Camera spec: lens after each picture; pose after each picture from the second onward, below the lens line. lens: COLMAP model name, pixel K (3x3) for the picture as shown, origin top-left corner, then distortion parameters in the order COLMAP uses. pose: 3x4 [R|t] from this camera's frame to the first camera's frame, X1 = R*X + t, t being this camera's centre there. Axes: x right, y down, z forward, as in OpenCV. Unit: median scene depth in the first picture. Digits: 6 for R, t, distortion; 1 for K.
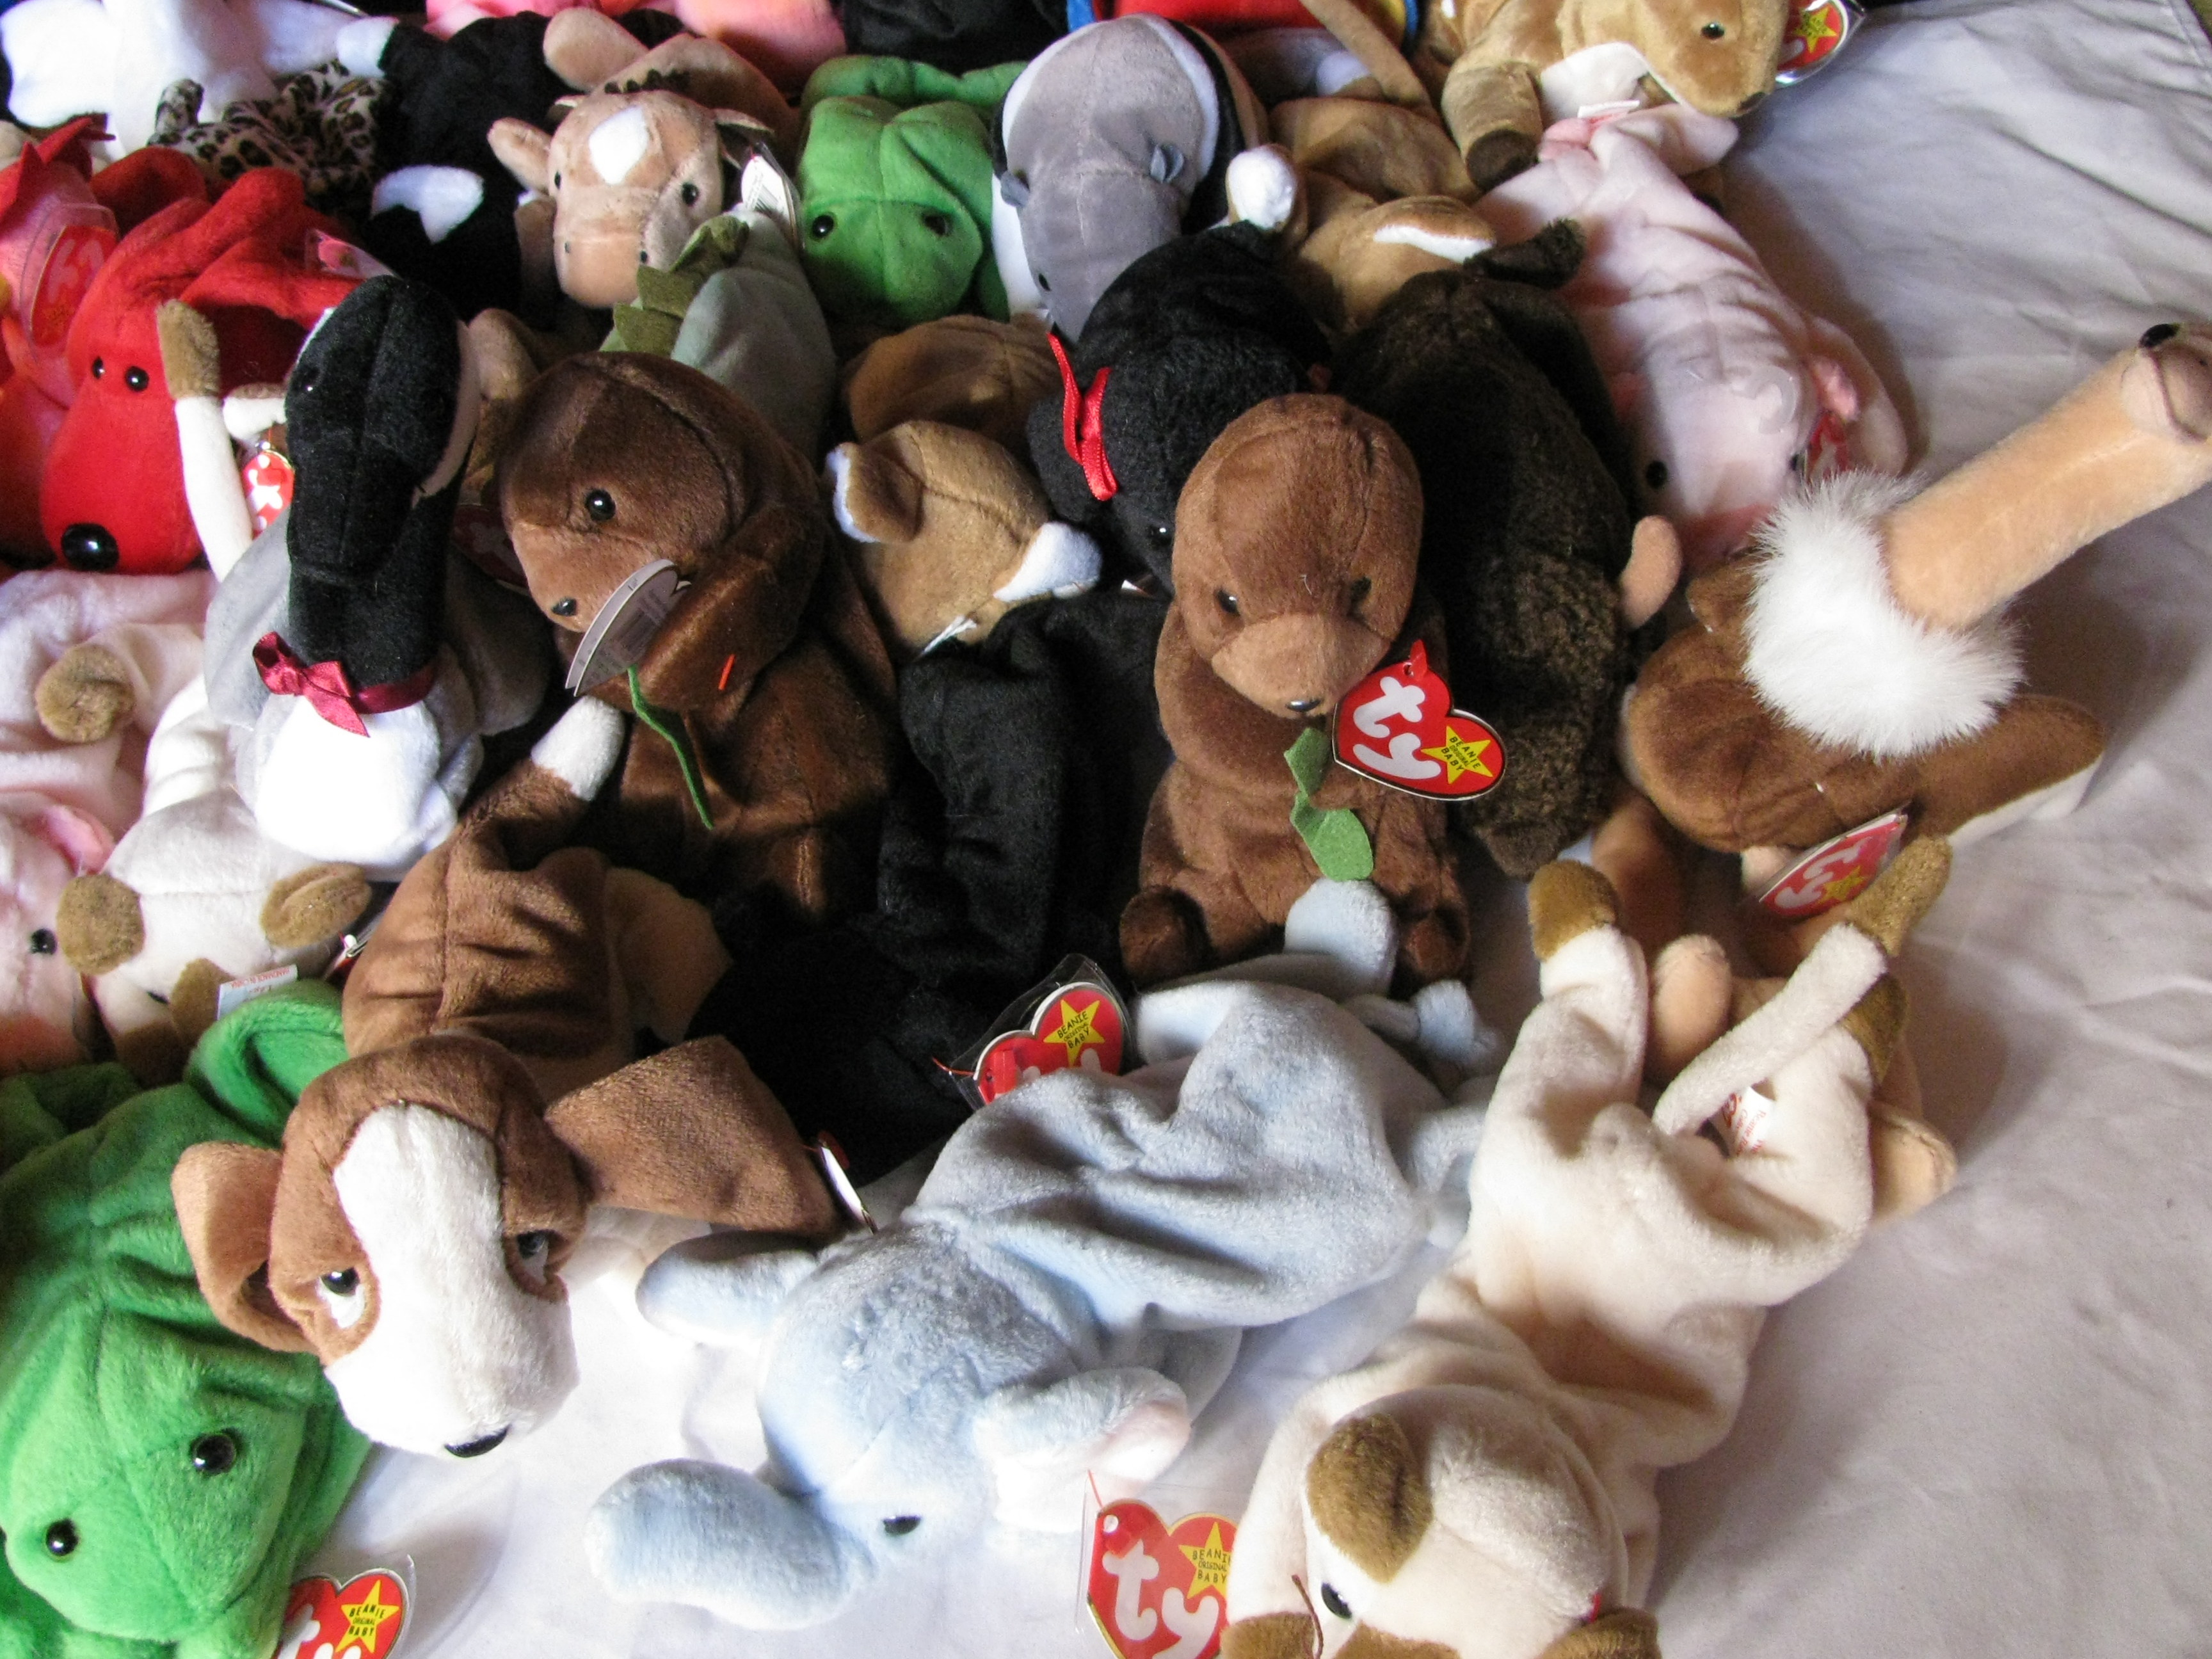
lens RADIAL K [[2509.0, 0, 1106.0], [0, 2509.0, 829.5], [0, 0, 1]] dist [-0.212179, 0.222953]
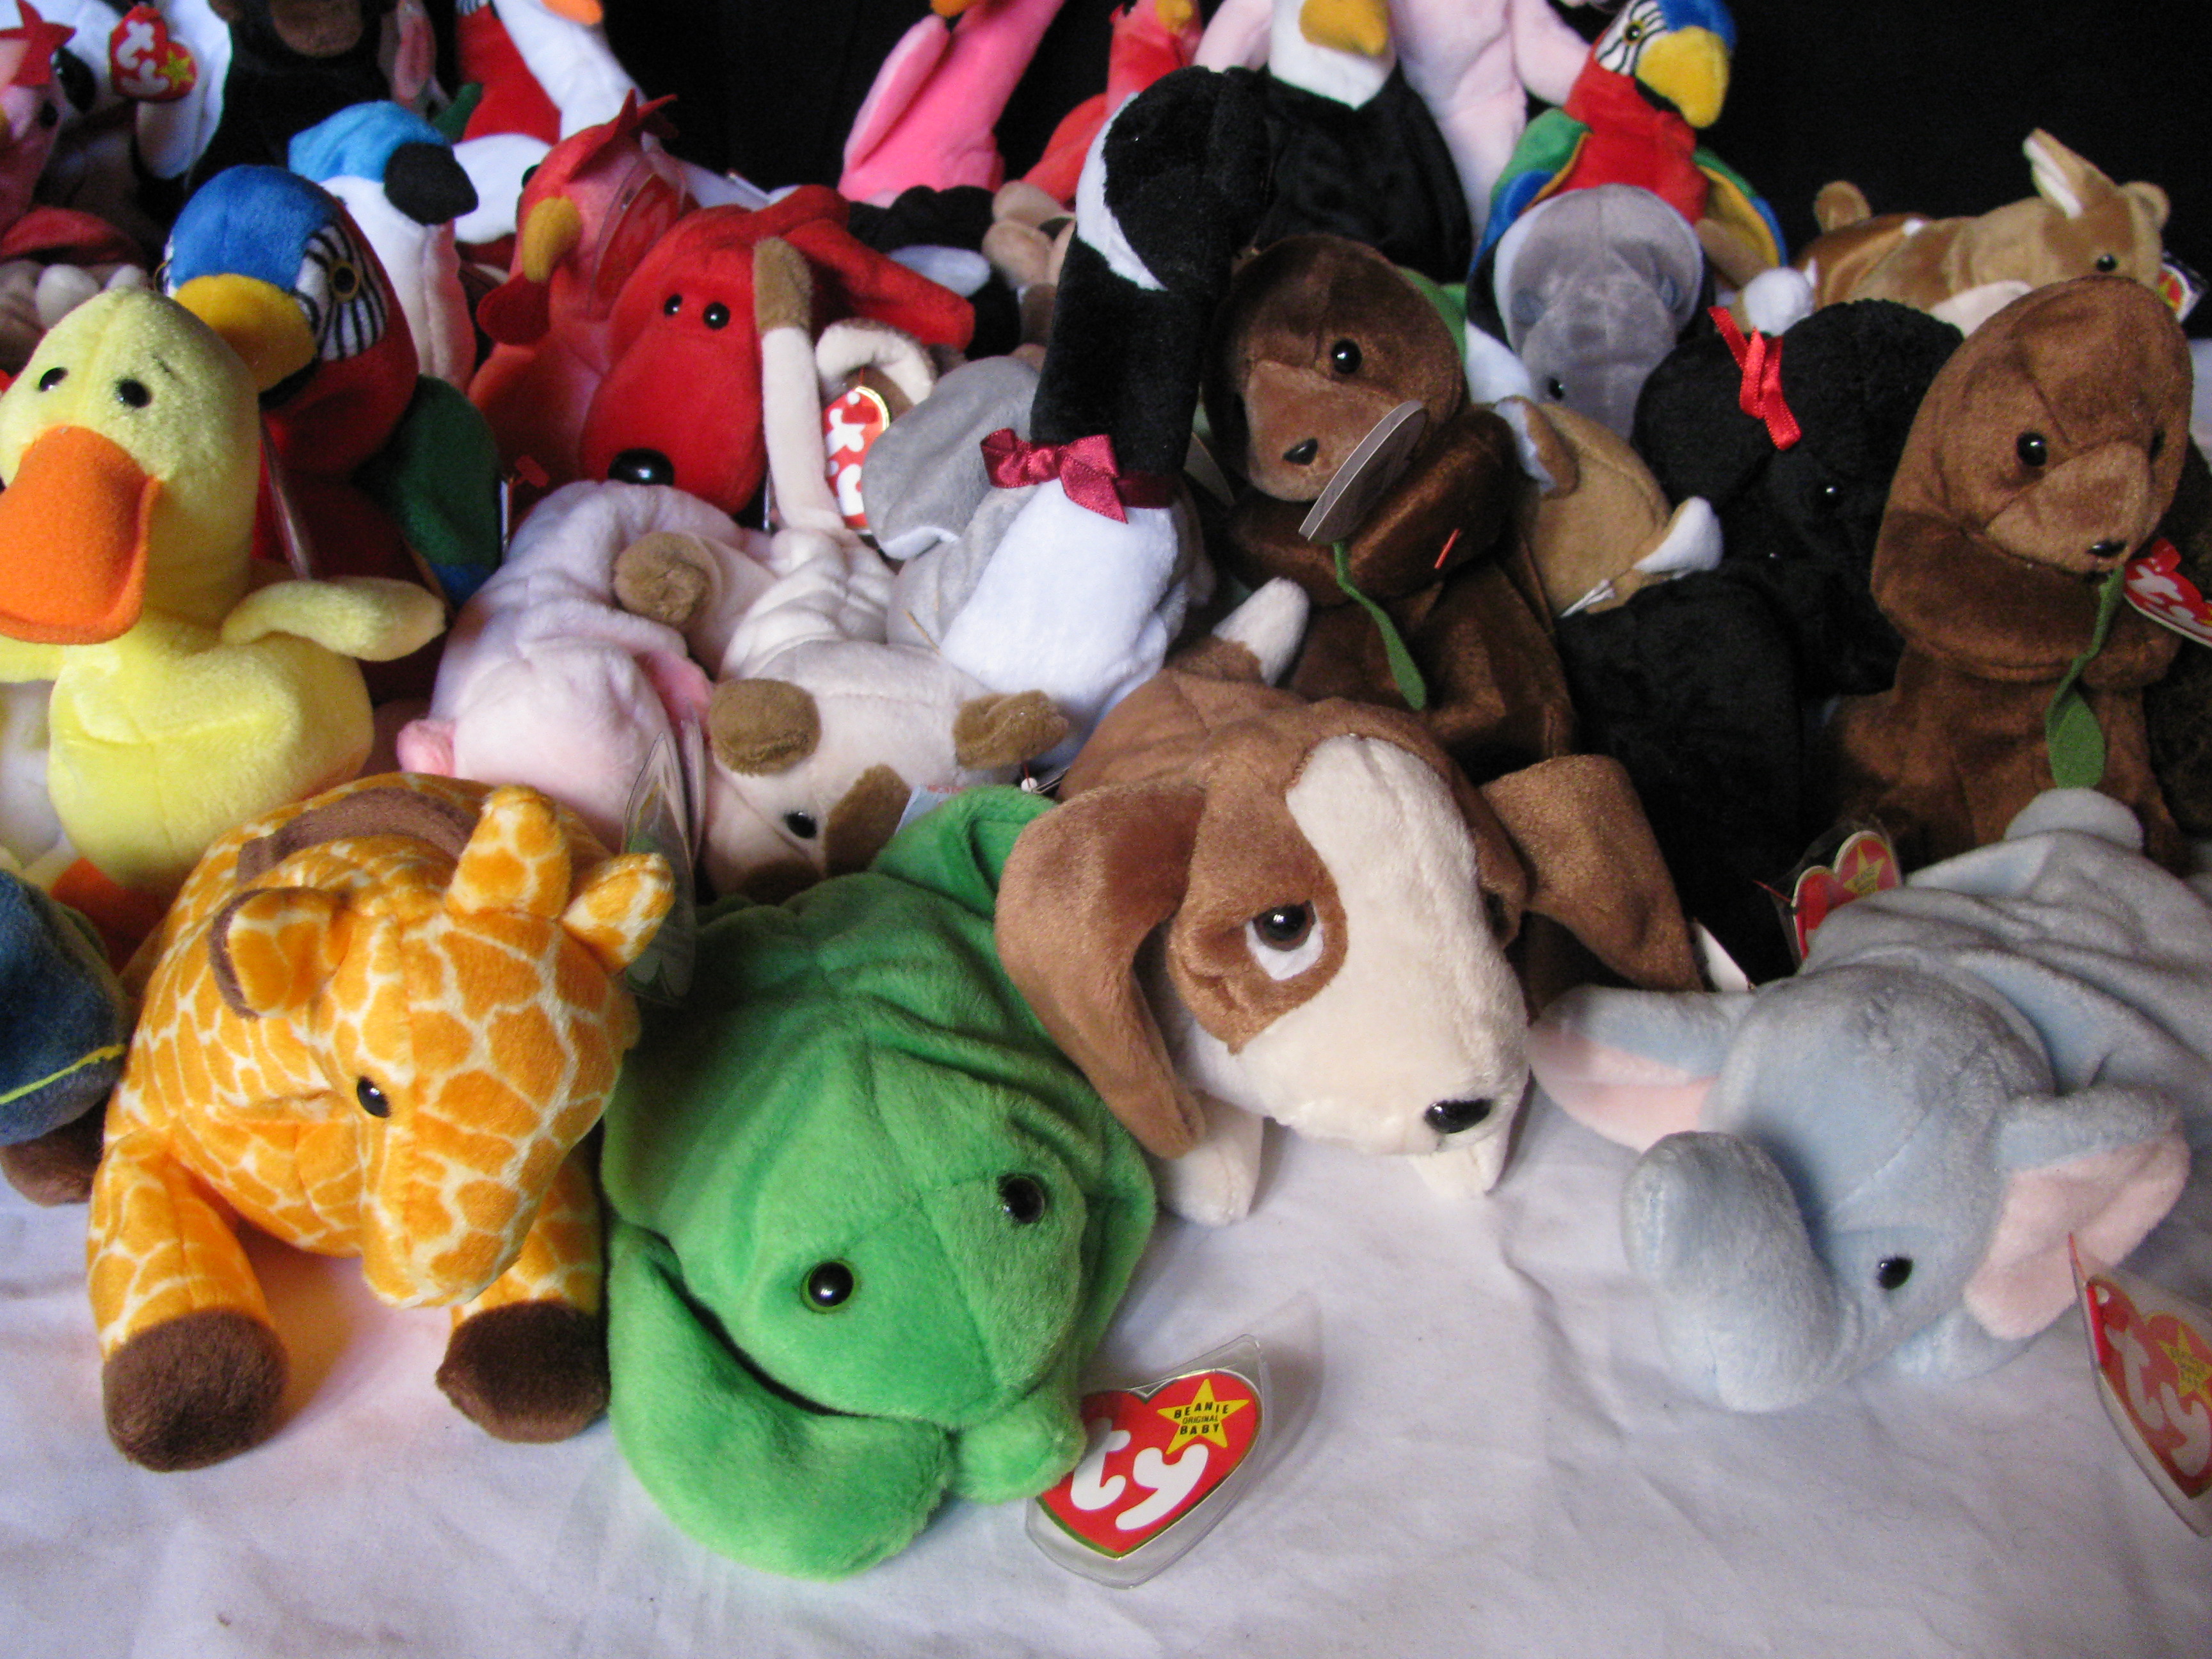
lens RADIAL K [[2303.8, 0, 1106.0], [0, 2303.8, 829.5], [0, 0, 1]] dist [-0.217340, 0.265910]
pose [[0.993390, 0.077612, 0.084576, -0.287925], [-0.050329, 0.956677, -0.286769, 0.247759], [-0.103168, 0.280617, 0.954259, 0.166242]]
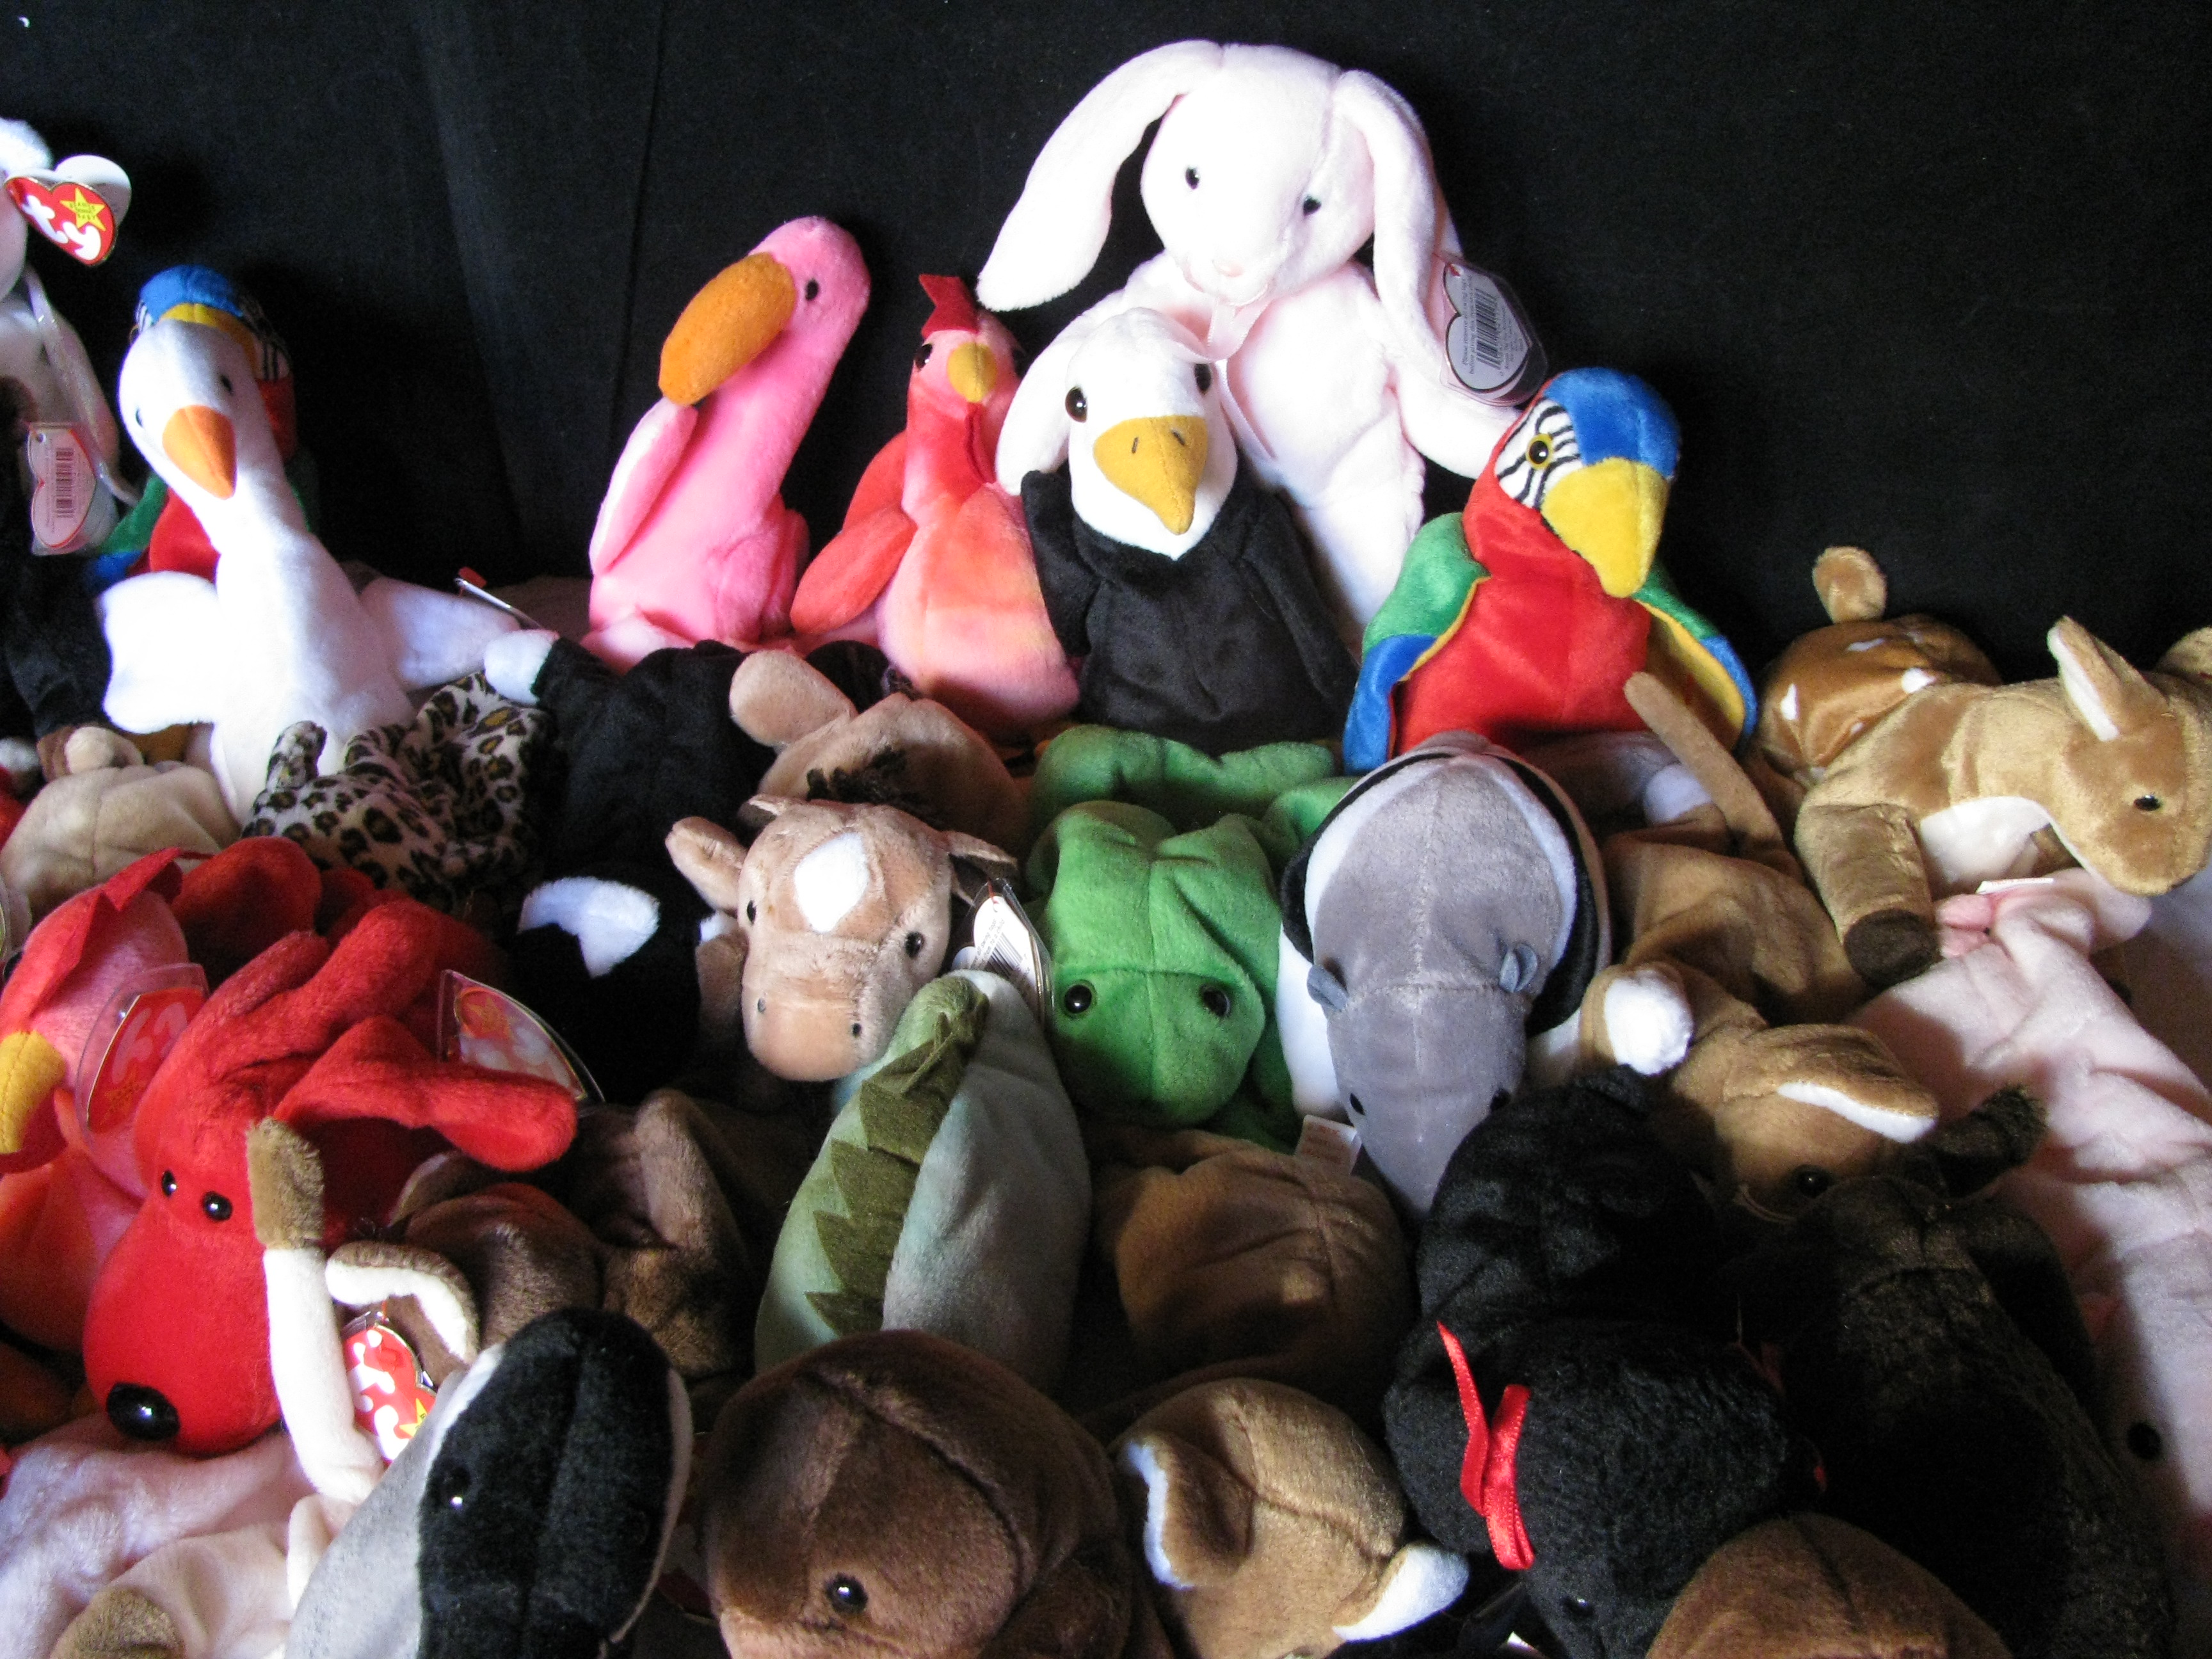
lens RADIAL K [[2303.8, 0, 1106.0], [0, 2303.8, 829.5], [0, 0, 1]] dist [-0.217340, 0.265910]
pose [[0.998516, 0.053919, -0.007613, -0.108702], [-0.054439, 0.991673, -0.116707, -0.224190], [0.001257, 0.116949, 0.993137, 0.258554]]
